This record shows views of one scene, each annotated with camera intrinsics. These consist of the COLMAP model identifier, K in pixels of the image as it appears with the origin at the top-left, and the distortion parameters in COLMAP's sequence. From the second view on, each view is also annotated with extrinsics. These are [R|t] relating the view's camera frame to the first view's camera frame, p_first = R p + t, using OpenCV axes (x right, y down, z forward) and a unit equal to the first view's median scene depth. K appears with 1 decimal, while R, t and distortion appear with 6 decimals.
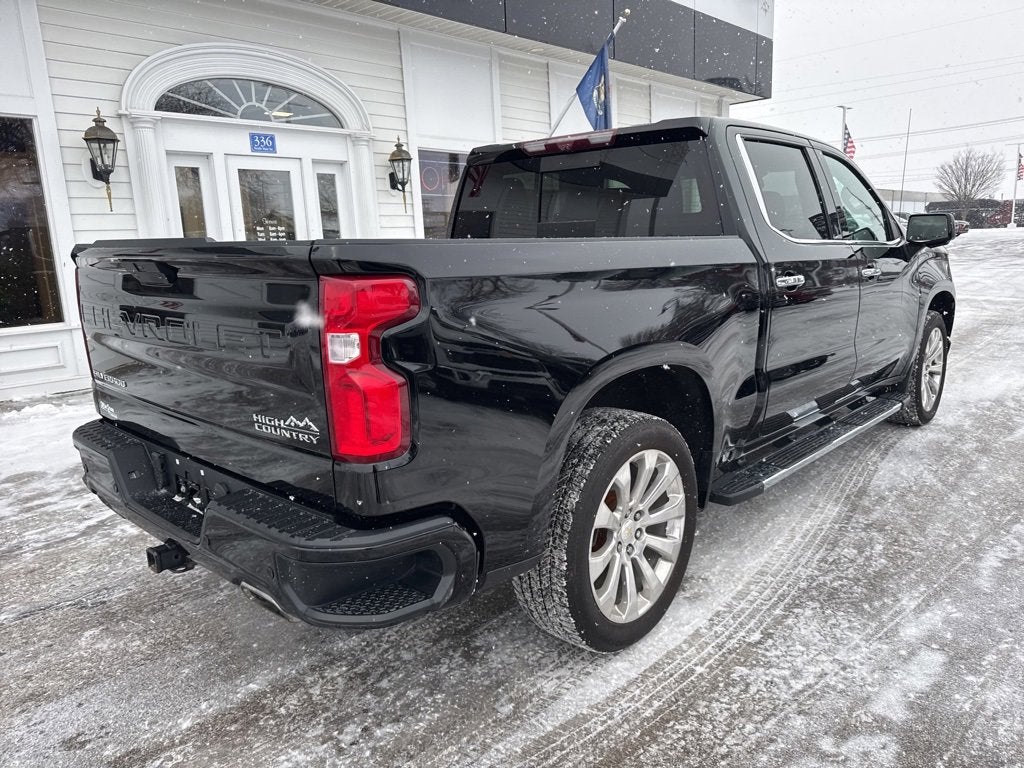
lens RADIAL K [[722.1, 0, 514.4], [0, 722.1, 384.5], [0, 0, 1]] dist [0.033261, -0.040223]
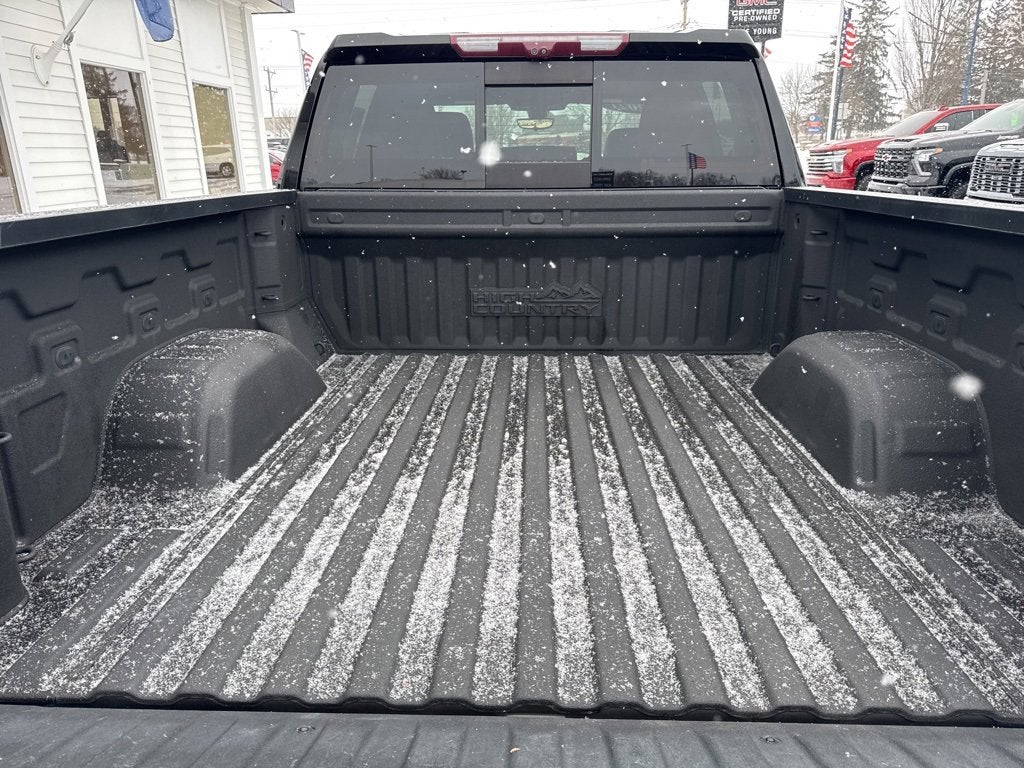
lens RADIAL K [[729.4, 0, 512.0], [0, 729.4, 384.0], [0, 0, 1]] dist [-0.003072, 0.004563]
pose [[0.759954, -0.182645, 0.623788, -0.552986], [0.124306, 0.982833, 0.136333, -0.150679], [-0.637980, -0.026067, 0.769612, 0.621971]]
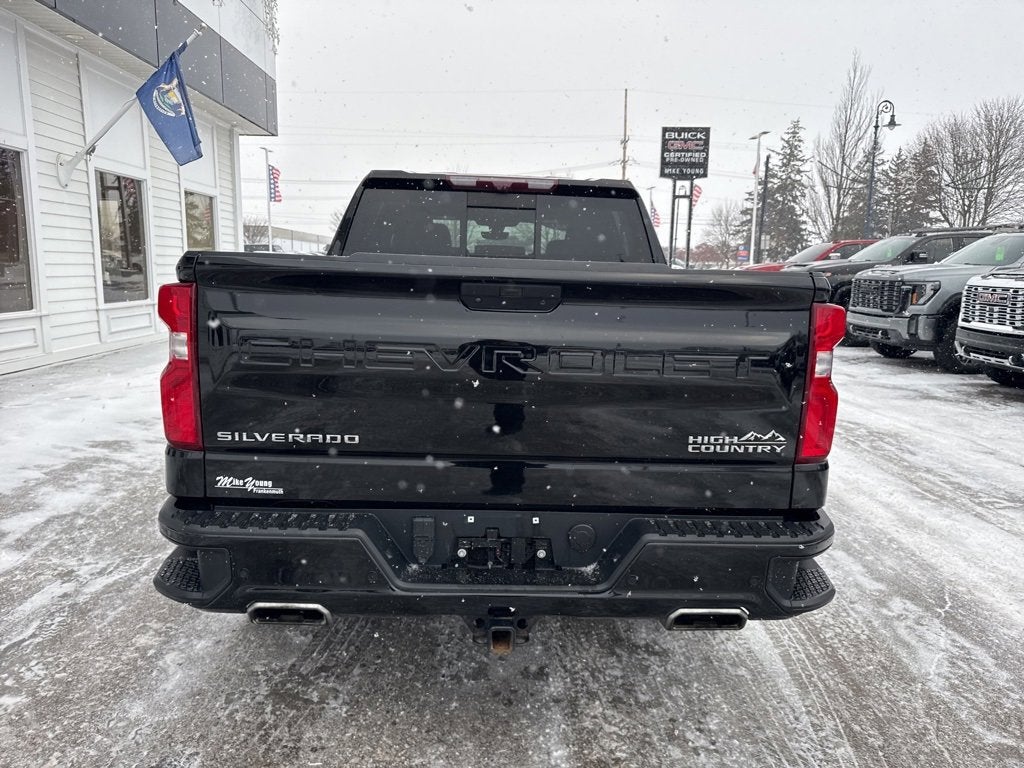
lens RADIAL K [[730.1, 0, 514.6], [0, 730.1, 374.9], [0, 0, 1]] dist [0.033964, -0.038961]
pose [[0.711431, -0.057074, 0.700435, -0.887523], [0.097735, 0.995046, -0.018189, -0.036785], [-0.695927, 0.081398, 0.713484, 0.304459]]
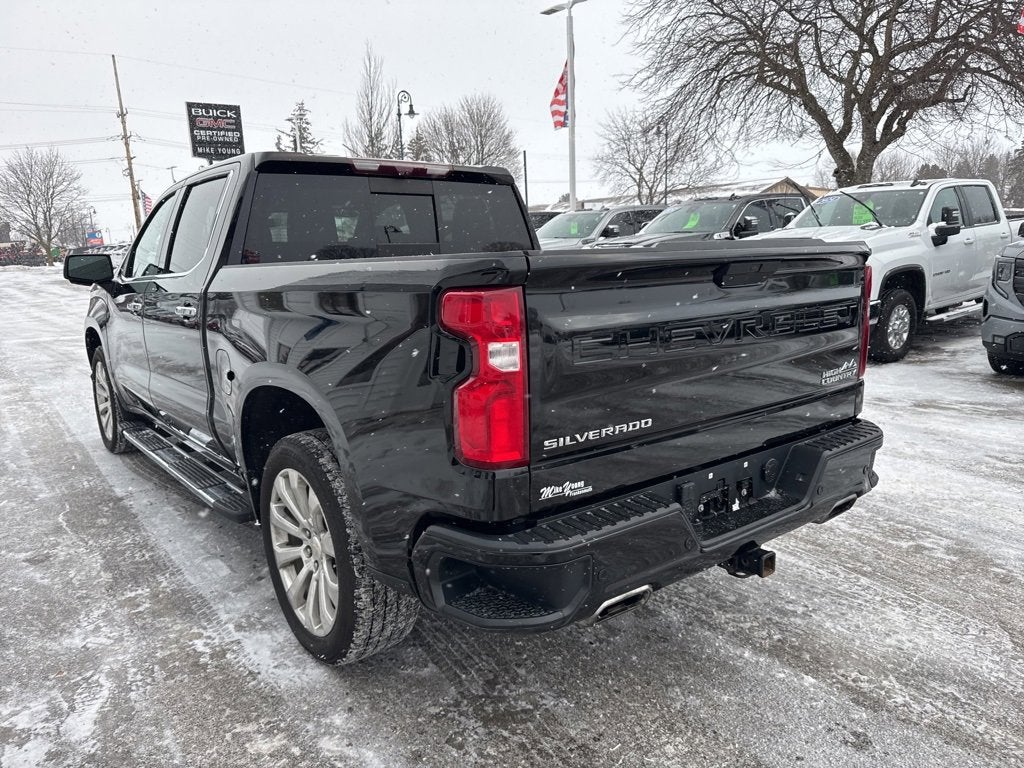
lens RADIAL K [[738.1, 0, 512.7], [0, 738.1, 379.9], [0, 0, 1]] dist [0.009488, -0.006498]
pose [[0.160125, -0.151514, 0.975399, -1.252072], [0.226961, 0.967326, 0.113001, -0.160330], [-0.960650, 0.203284, 0.189281, 0.915184]]
